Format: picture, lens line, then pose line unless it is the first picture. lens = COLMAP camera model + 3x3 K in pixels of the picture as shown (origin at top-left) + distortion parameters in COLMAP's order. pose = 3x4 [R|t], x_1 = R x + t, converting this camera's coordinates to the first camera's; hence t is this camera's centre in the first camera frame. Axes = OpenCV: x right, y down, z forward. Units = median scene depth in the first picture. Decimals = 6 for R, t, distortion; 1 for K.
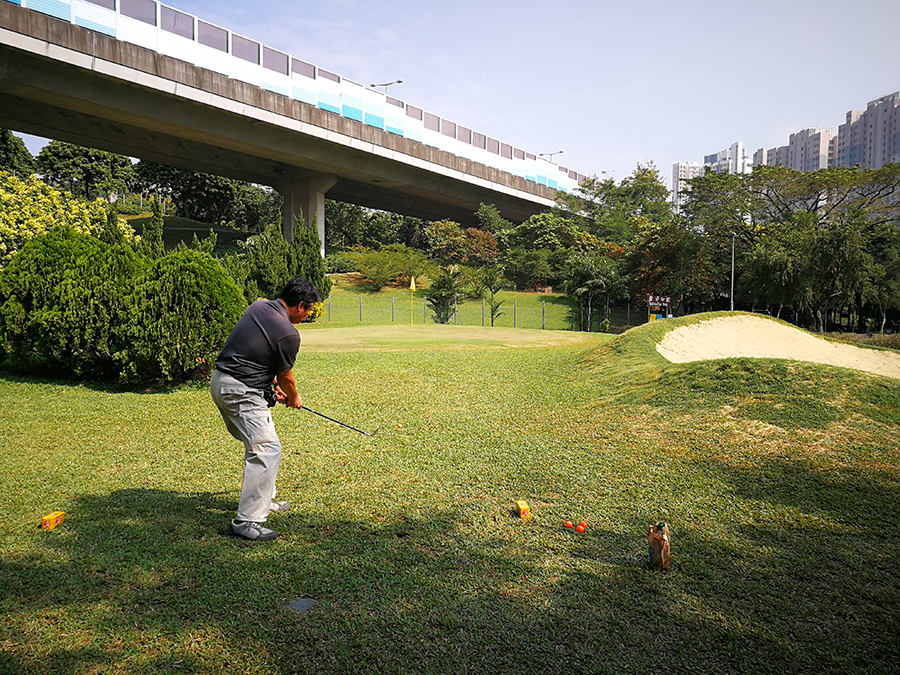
lens RADIAL K [[712.8, 0, 452.8], [0, 712.8, 335.6], [0, 0, 1]] dist [0.008050, -0.022277]
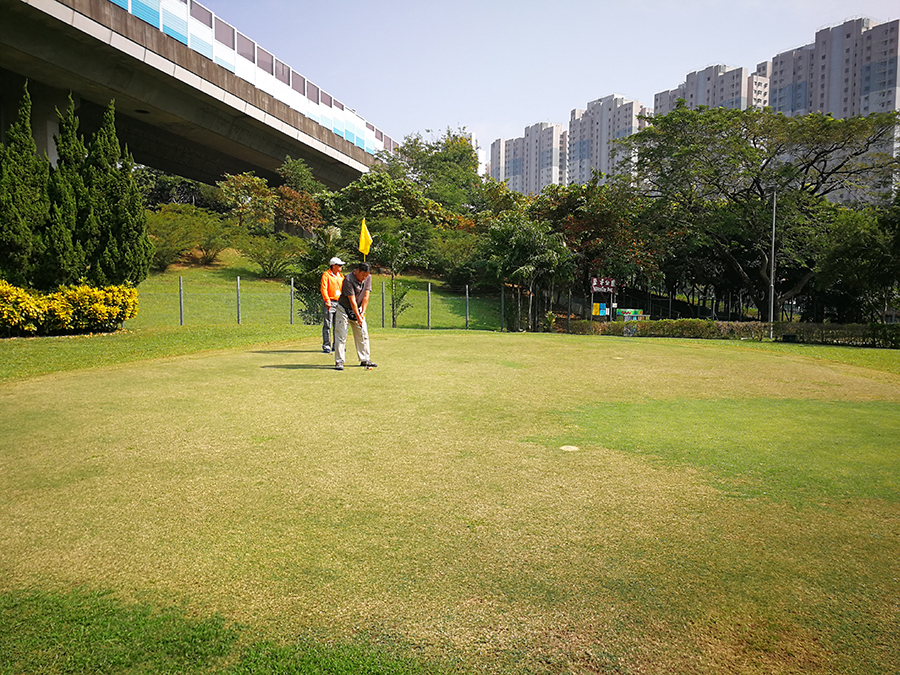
lens RADIAL K [[712.8, 0, 451.2], [0, 712.8, 340.0], [0, 0, 1]] dist [0.008050, -0.022277]
pose [[0.932855, -0.029548, 0.359037, -0.071317], [0.019645, 0.999320, 0.031199, -0.010366], [-0.359715, -0.022051, 0.932802, 0.213534]]
